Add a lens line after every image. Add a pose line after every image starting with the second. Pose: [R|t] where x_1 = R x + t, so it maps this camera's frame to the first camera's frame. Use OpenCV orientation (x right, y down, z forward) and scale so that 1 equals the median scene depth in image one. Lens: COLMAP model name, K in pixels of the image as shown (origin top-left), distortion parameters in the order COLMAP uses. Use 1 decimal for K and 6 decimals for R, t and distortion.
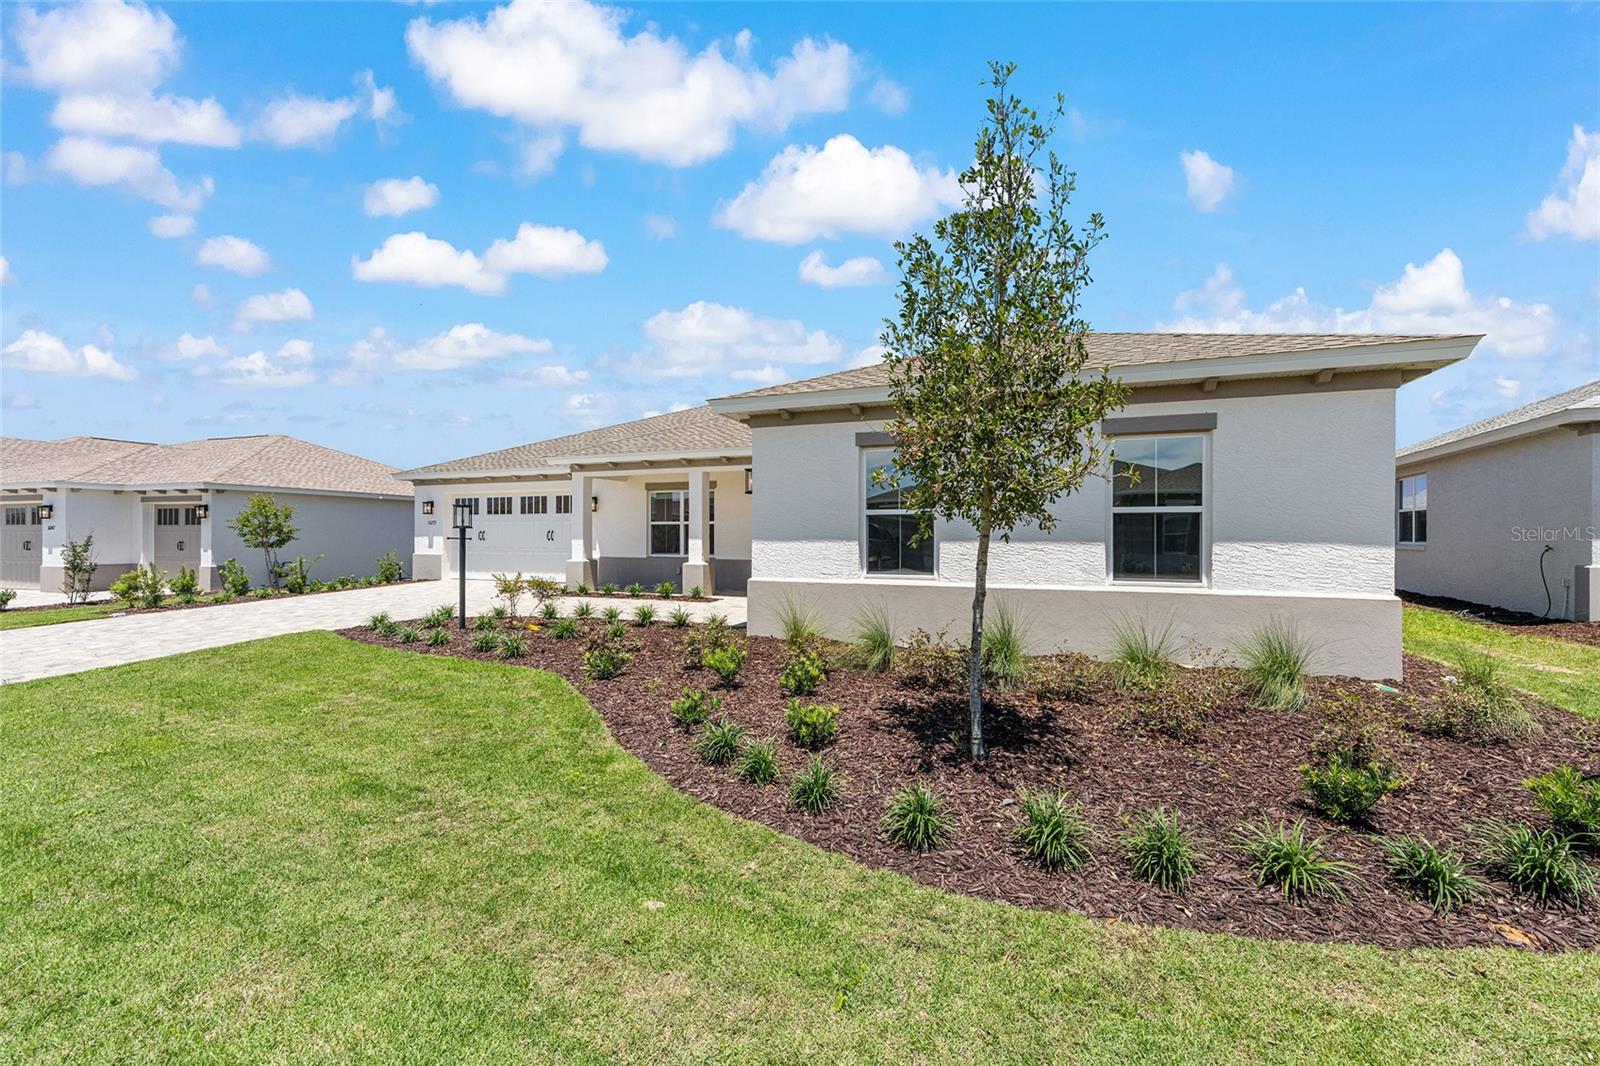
lens RADIAL K [[652.1, 0, 789.9], [0, 652.1, 525.6], [0, 0, 1]] dist [0.022713, 0.000075]
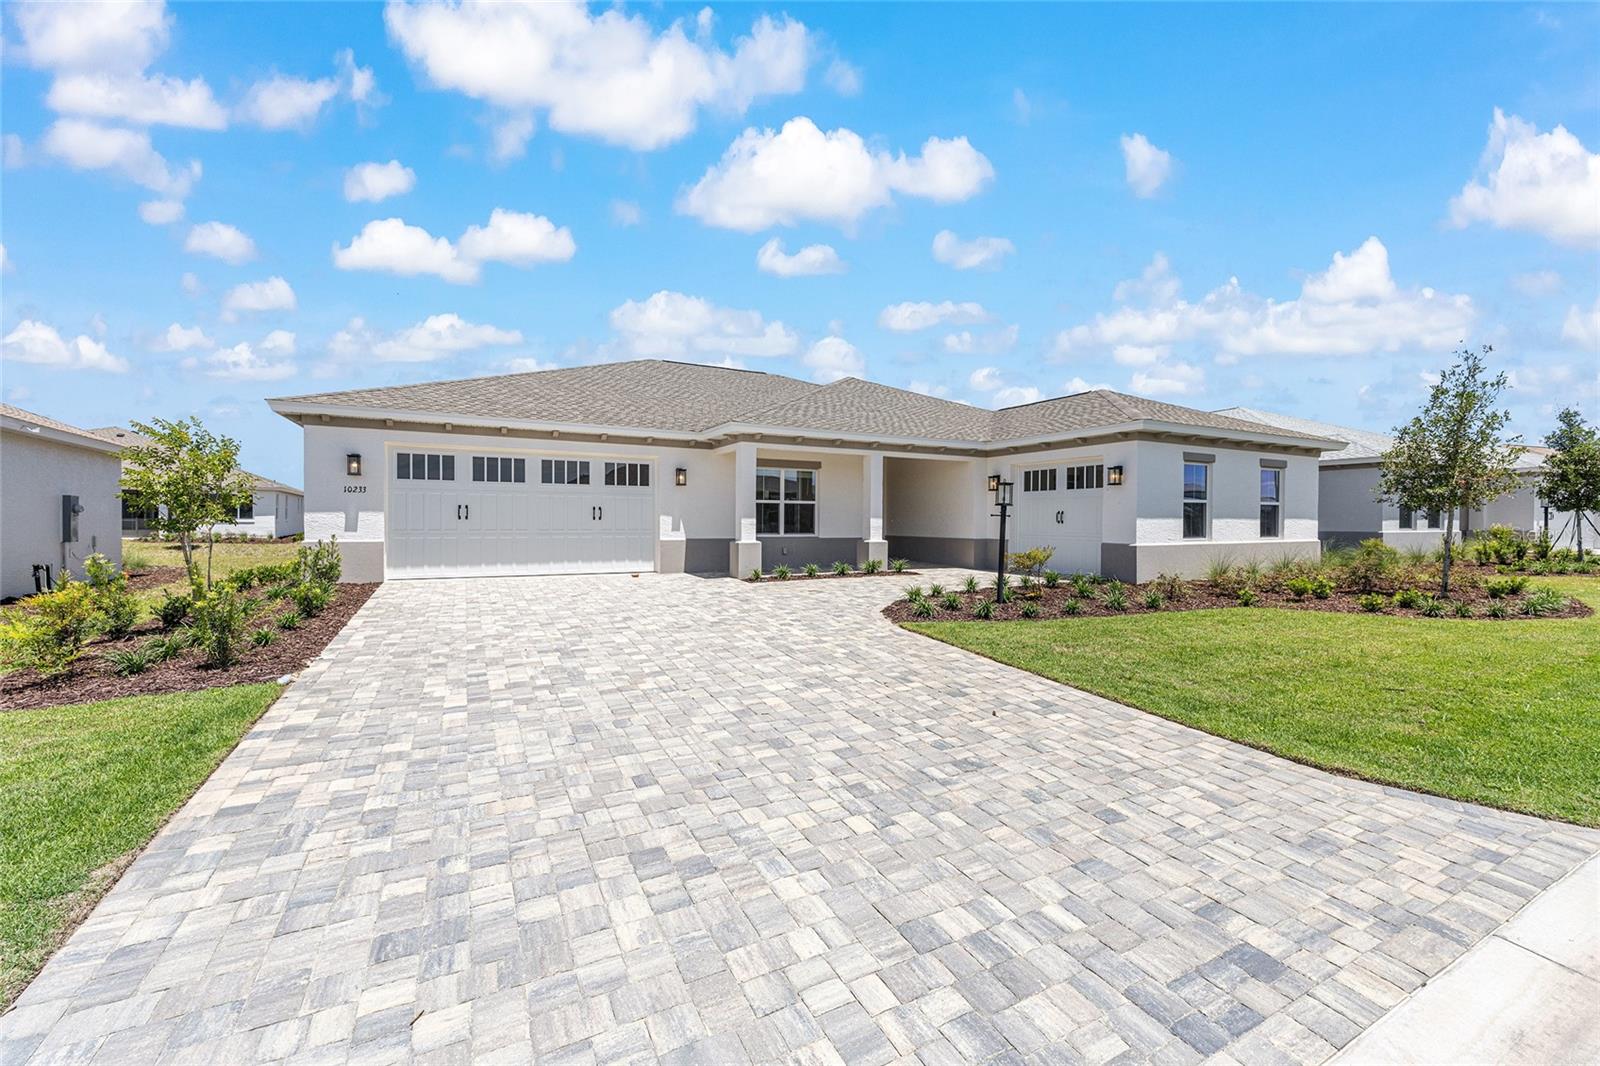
lens RADIAL K [[647.0, 0, 798.6], [0, 647.0, 508.0], [0, 0, 1]] dist [0.012213, -0.000214]
pose [[0.638584, 0.016403, 0.769378, -0.949833], [-0.015717, 0.999842, -0.008271, 0.013952], [-0.769392, -0.006811, 0.638741, 0.383467]]
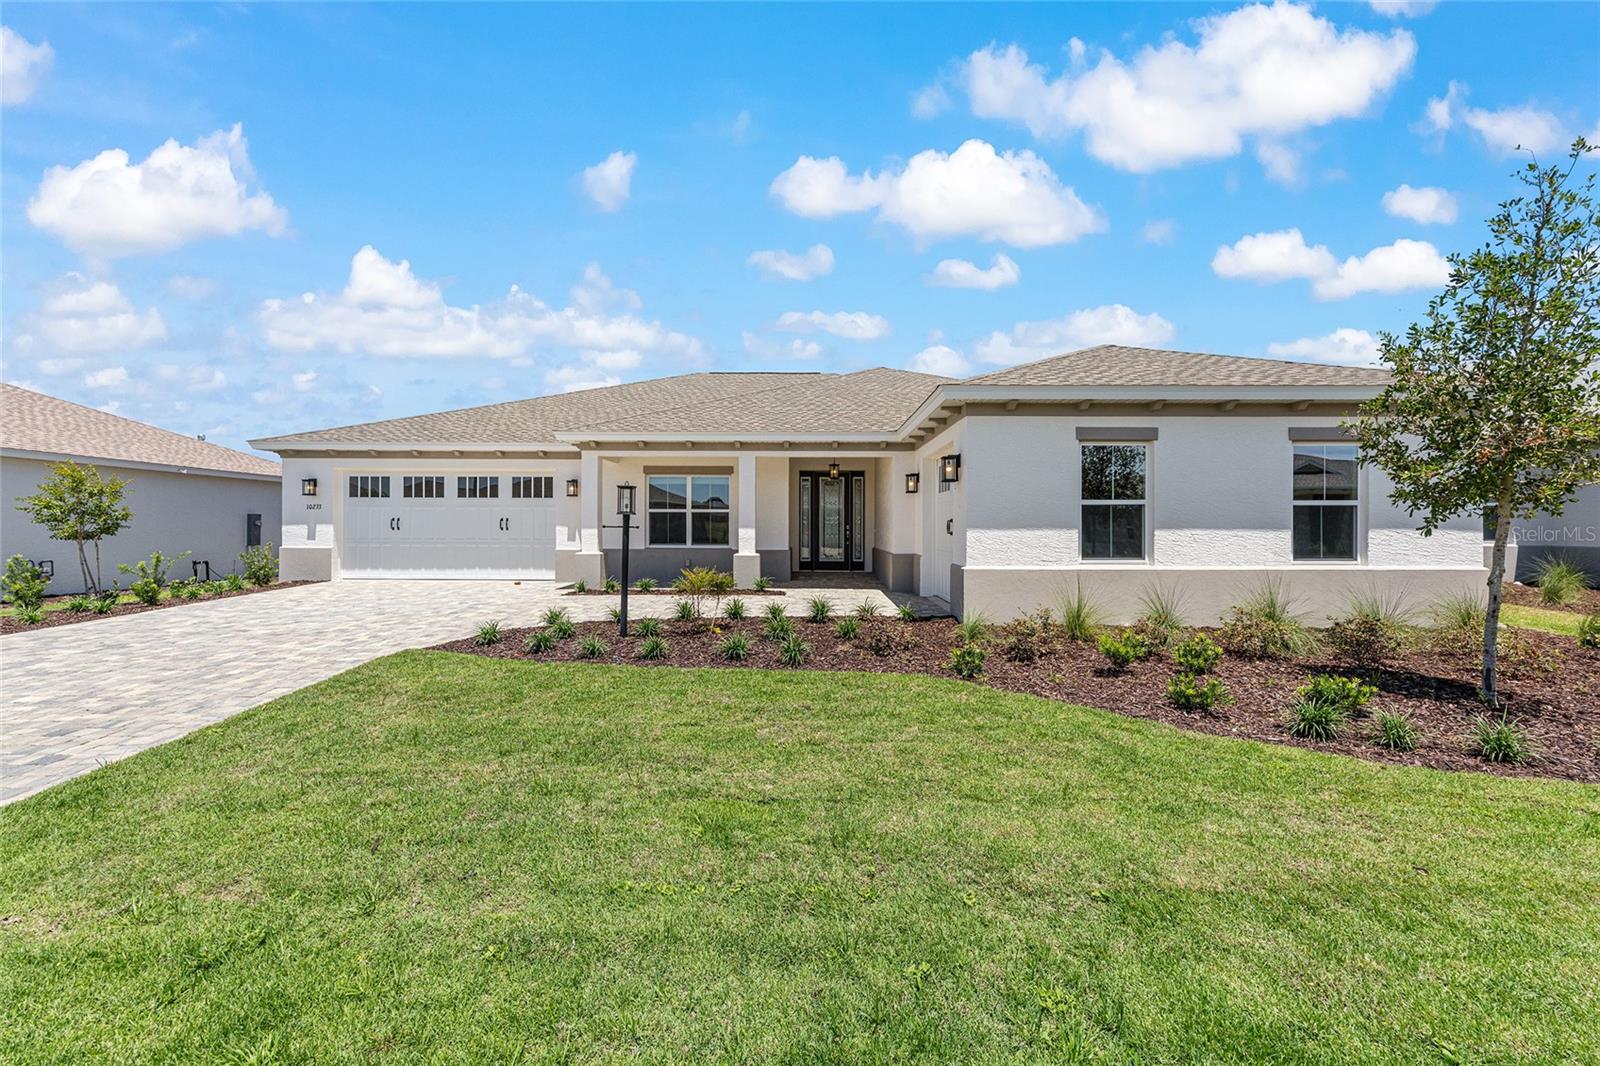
lens RADIAL K [[647.0, 0, 793.8], [0, 647.0, 520.9], [0, 0, 1]] dist [0.012213, -0.000214]
pose [[0.929211, 0.003784, 0.369531, -0.387459], [-0.006896, 0.999951, 0.007103, 0.003256], [-0.369486, -0.009149, 0.929191, 0.103772]]
